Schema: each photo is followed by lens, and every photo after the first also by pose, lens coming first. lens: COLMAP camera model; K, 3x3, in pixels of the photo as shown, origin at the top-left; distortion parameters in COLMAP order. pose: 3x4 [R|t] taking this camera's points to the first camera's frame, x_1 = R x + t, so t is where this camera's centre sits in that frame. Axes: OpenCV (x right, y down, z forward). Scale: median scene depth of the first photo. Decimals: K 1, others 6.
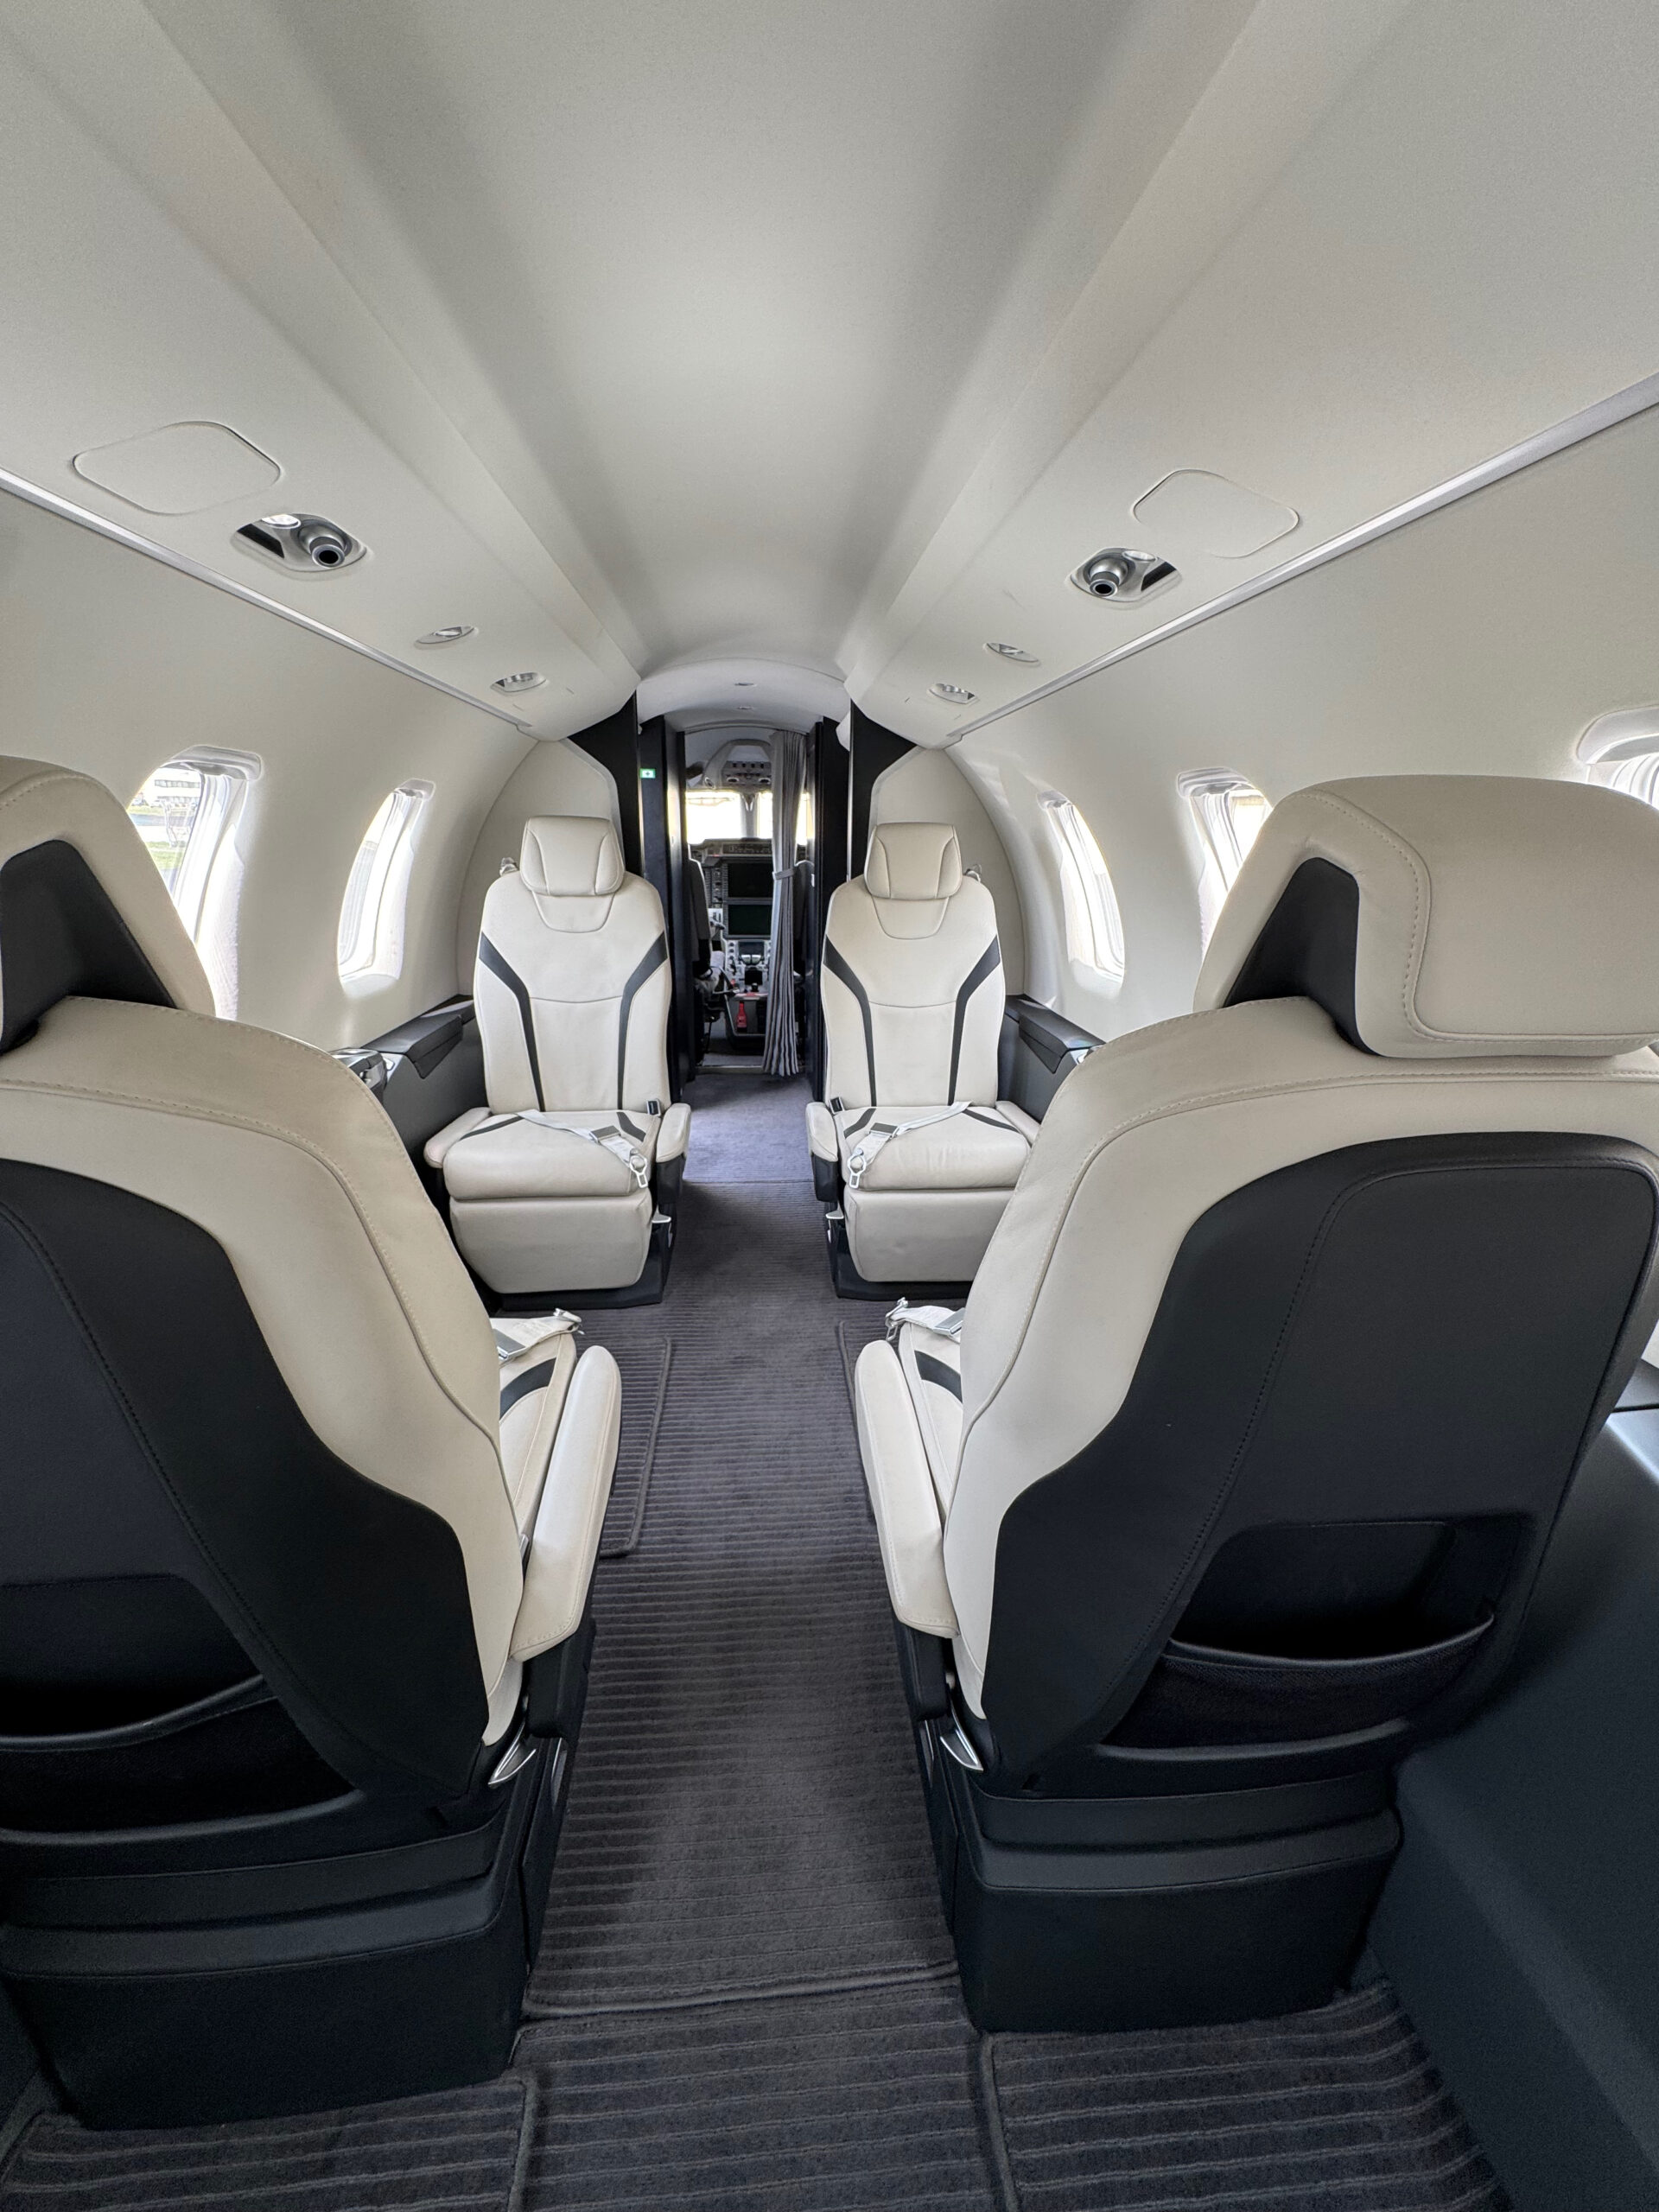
lens RADIAL K [[884.8, 0, 829.5], [0, 884.8, 1106.0], [0, 0, 1]] dist [-0.007000, 0.000036]
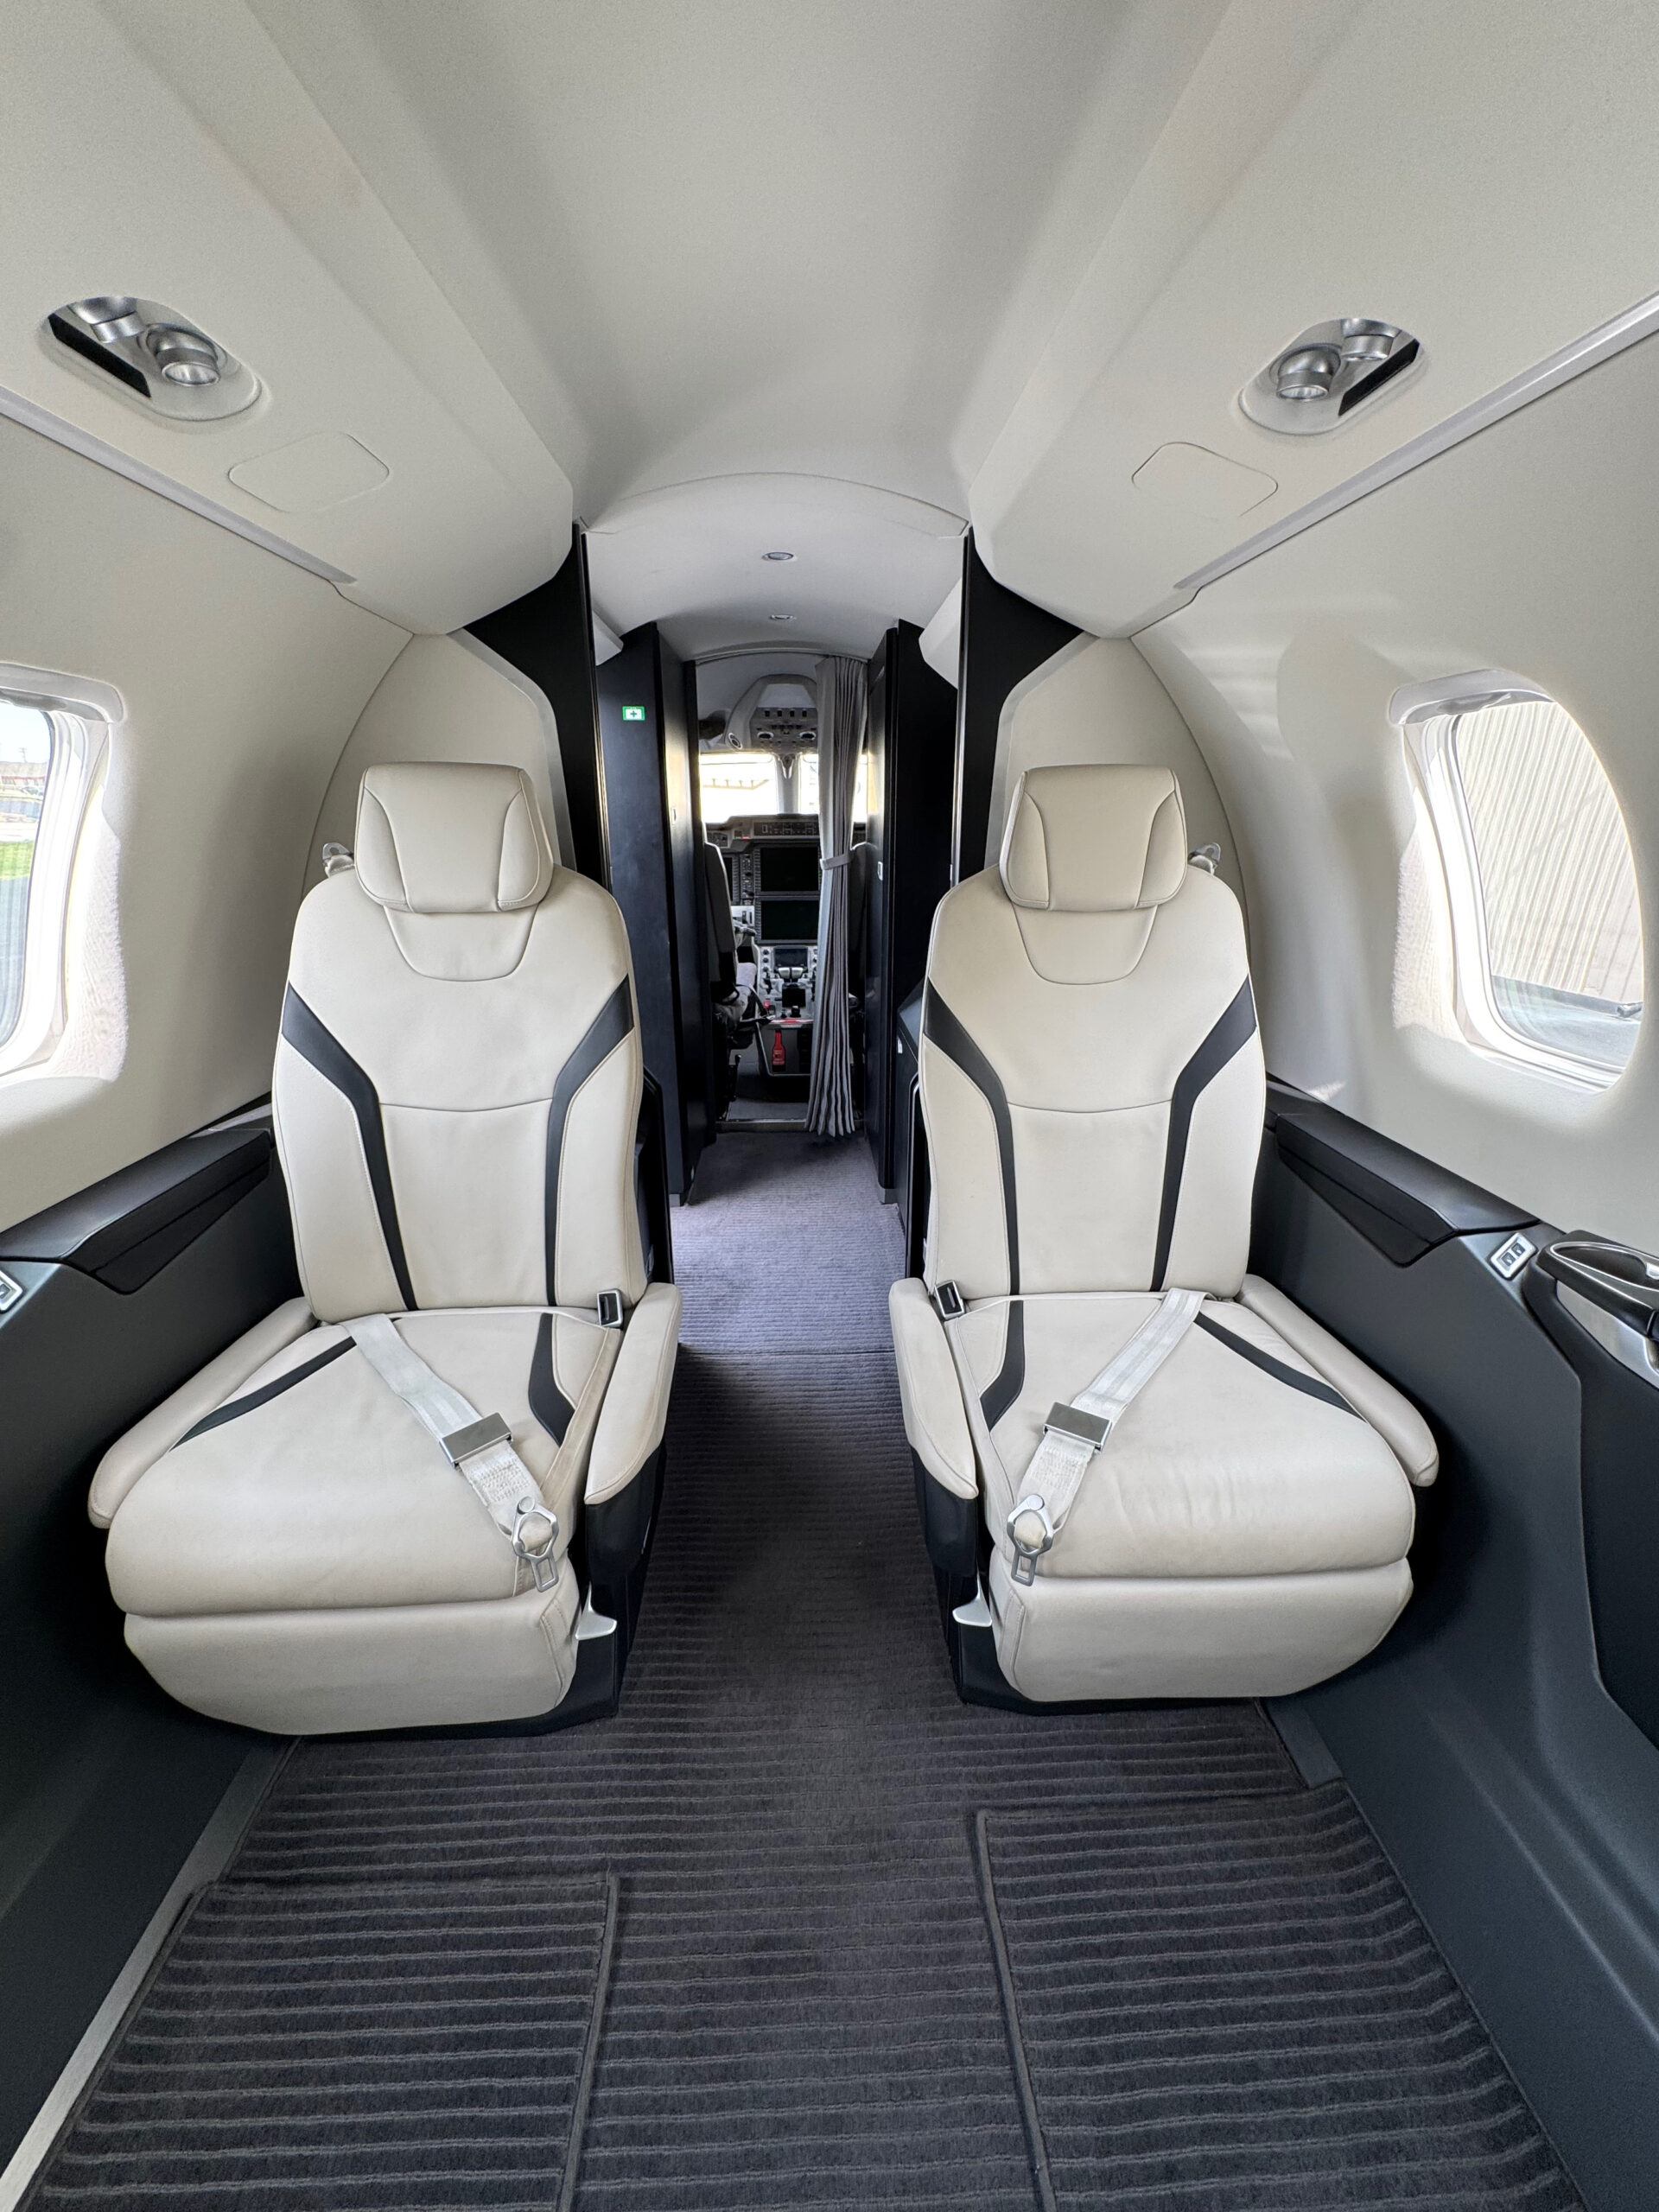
lens RADIAL K [[884.8, 0, 829.5], [0, 884.8, 1106.0], [0, 0, 1]] dist [-0.007000, 0.000036]
pose [[0.998950, -0.001485, -0.045797, -0.037500], [0.002296, 0.999841, 0.017660, -0.119821], [0.045764, -0.017747, 0.998795, 0.436970]]
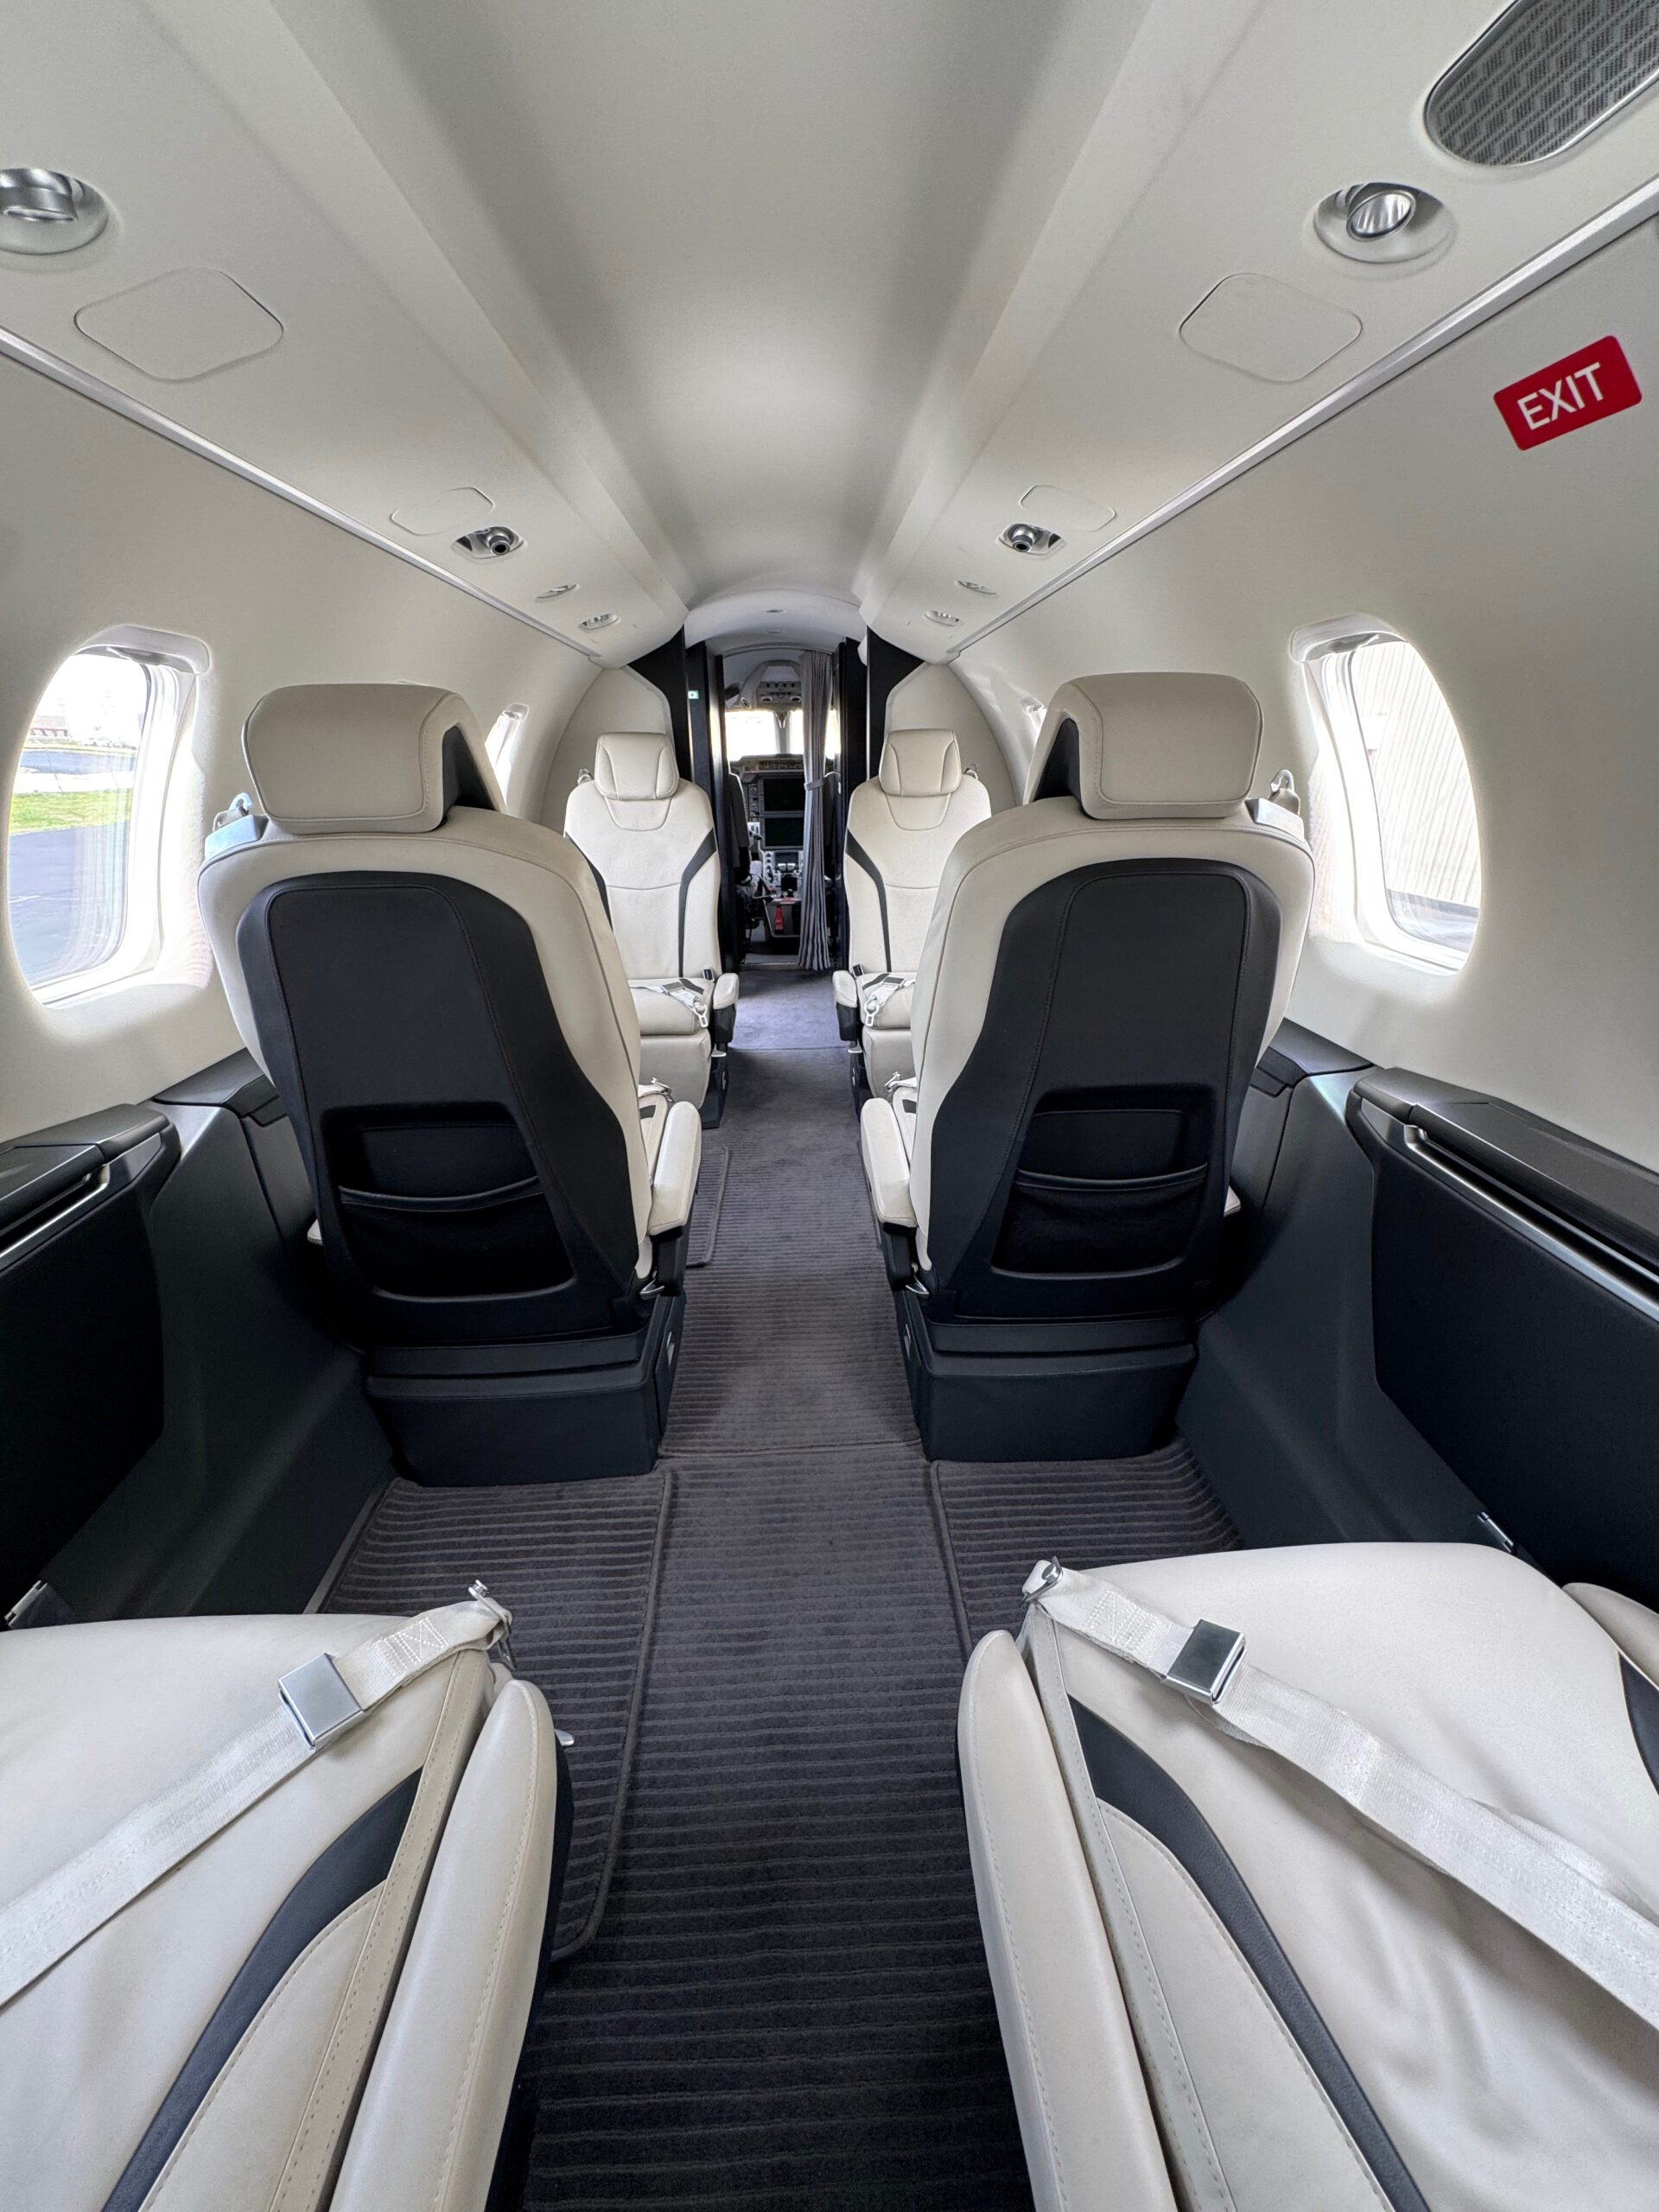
lens RADIAL K [[884.8, 0, 829.5], [0, 884.8, 1106.0], [0, 0, 1]] dist [-0.007000, 0.000036]
pose [[0.998893, -0.011565, -0.045590, 0.020920], [0.015056, 0.996918, 0.076993, 0.084556], [0.044559, -0.077594, 0.995989, -0.210678]]
